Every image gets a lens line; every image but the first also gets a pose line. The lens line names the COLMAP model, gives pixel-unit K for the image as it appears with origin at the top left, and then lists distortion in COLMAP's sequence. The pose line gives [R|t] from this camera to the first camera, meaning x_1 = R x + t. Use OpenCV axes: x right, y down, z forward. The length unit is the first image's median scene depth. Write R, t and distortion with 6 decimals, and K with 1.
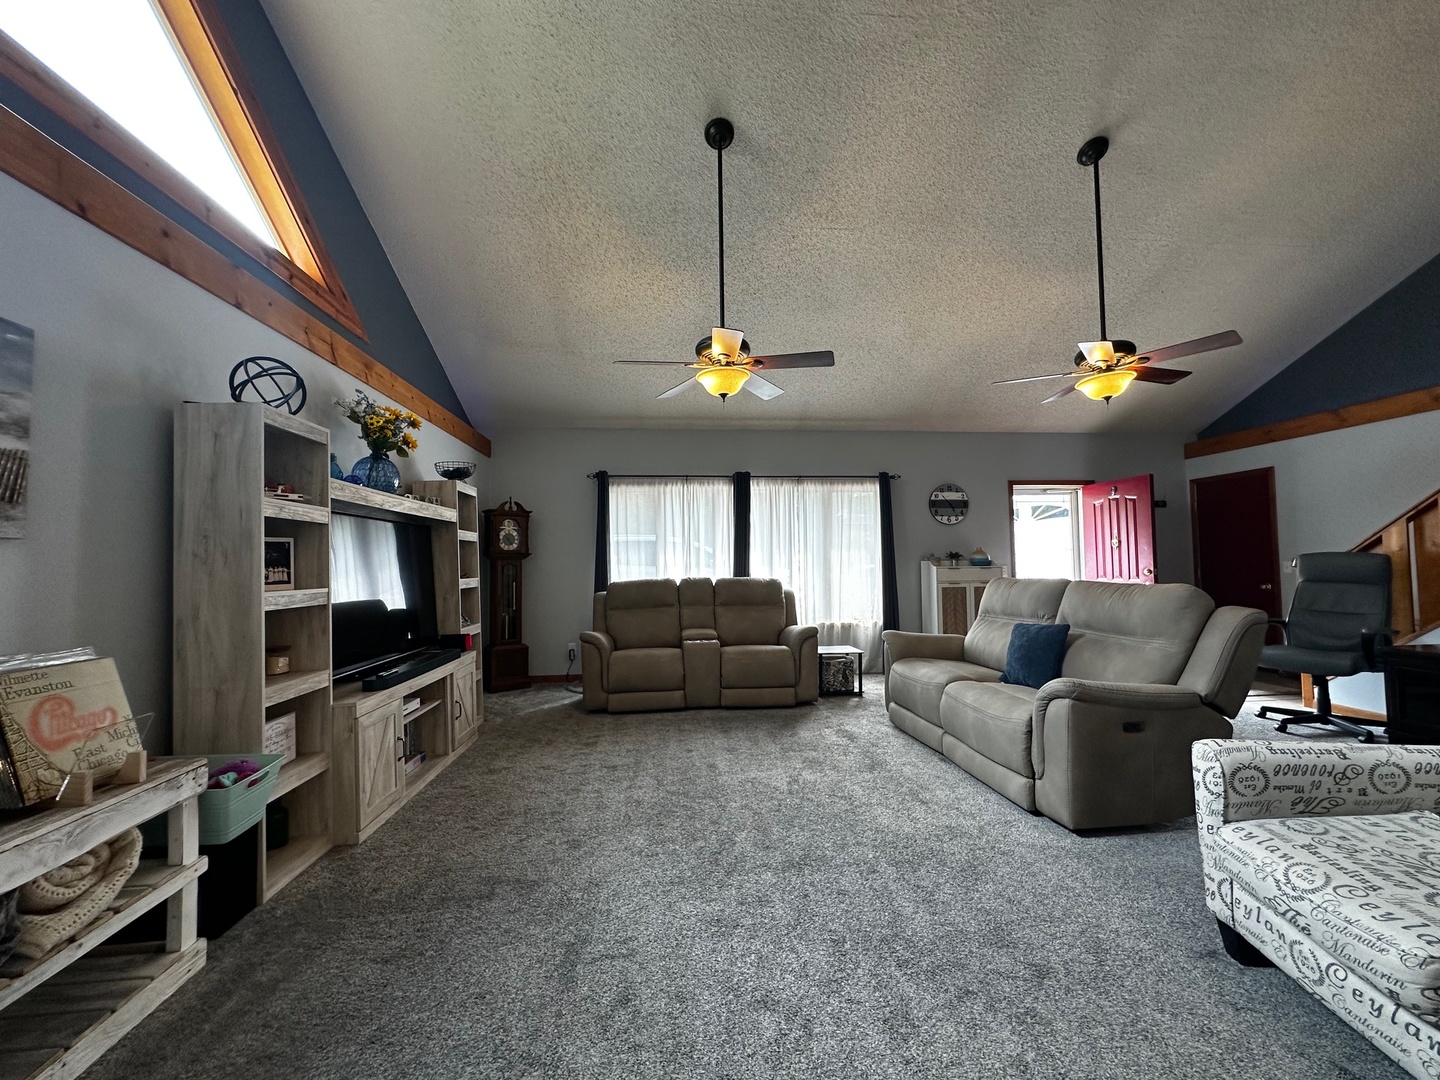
lens RADIAL K [[574.0, 0, 718.4], [0, 574.0, 541.0], [0, 0, 1]] dist [-0.005095, 0.001181]
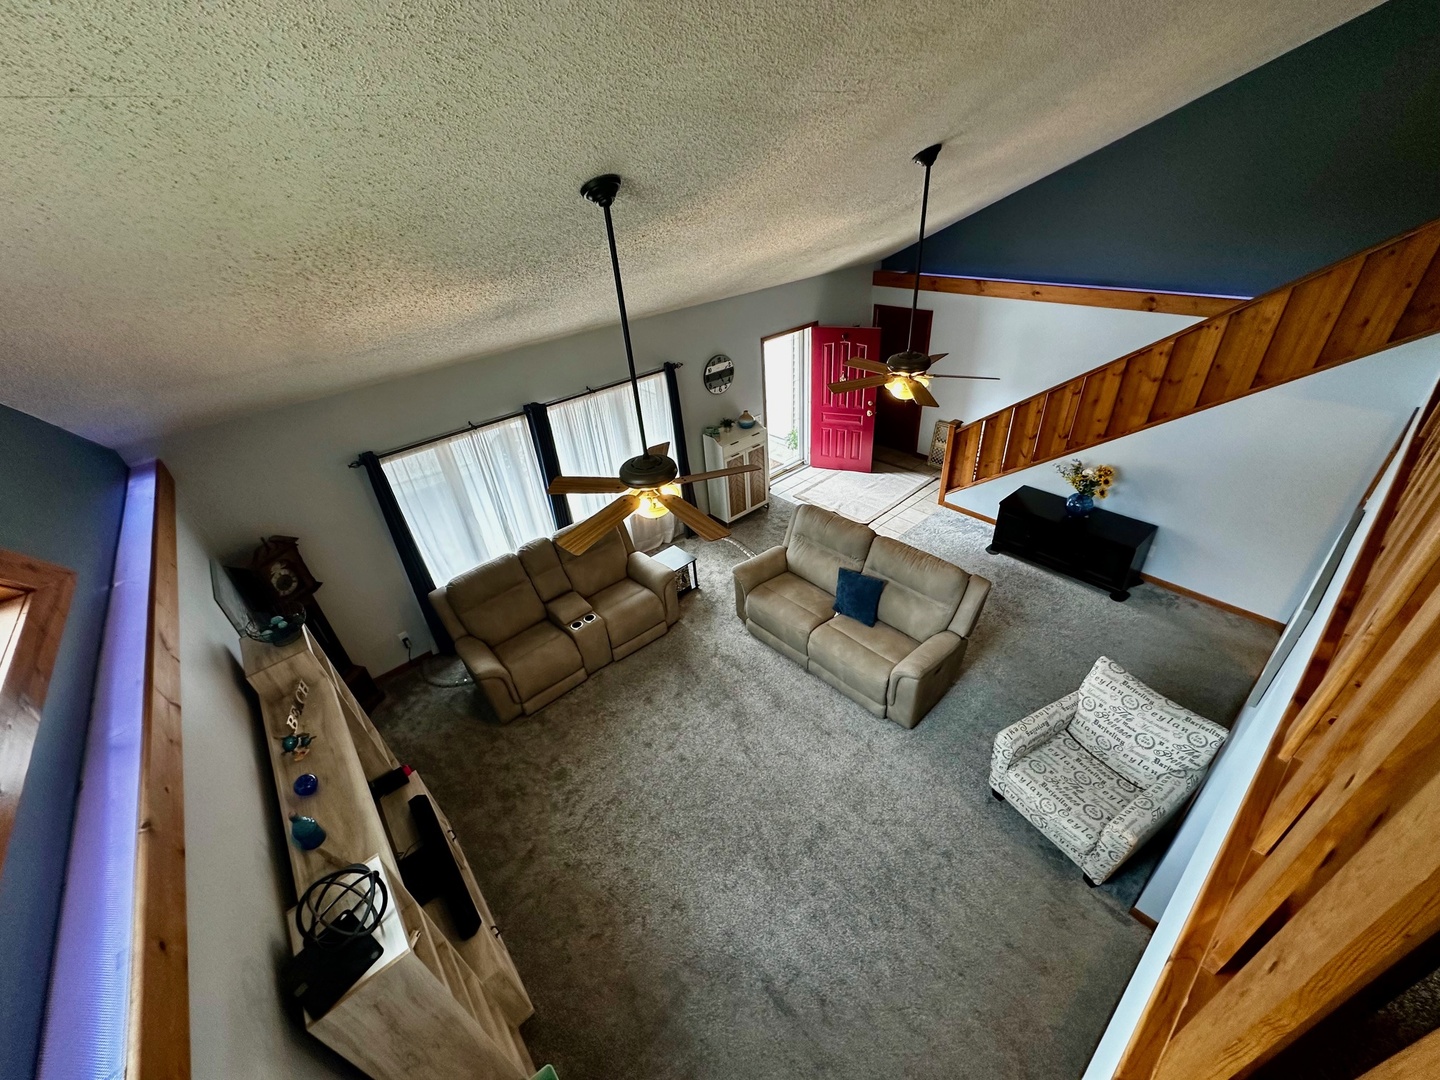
lens RADIAL K [[574.0, 0, 718.4], [0, 574.0, 541.0], [0, 0, 1]] dist [-0.005095, 0.001181]
pose [[0.814057, -0.356044, 0.458851, -0.228345], [0.044633, 0.826068, 0.561801, -0.471310], [-0.579068, -0.436858, 0.688358, 0.154001]]
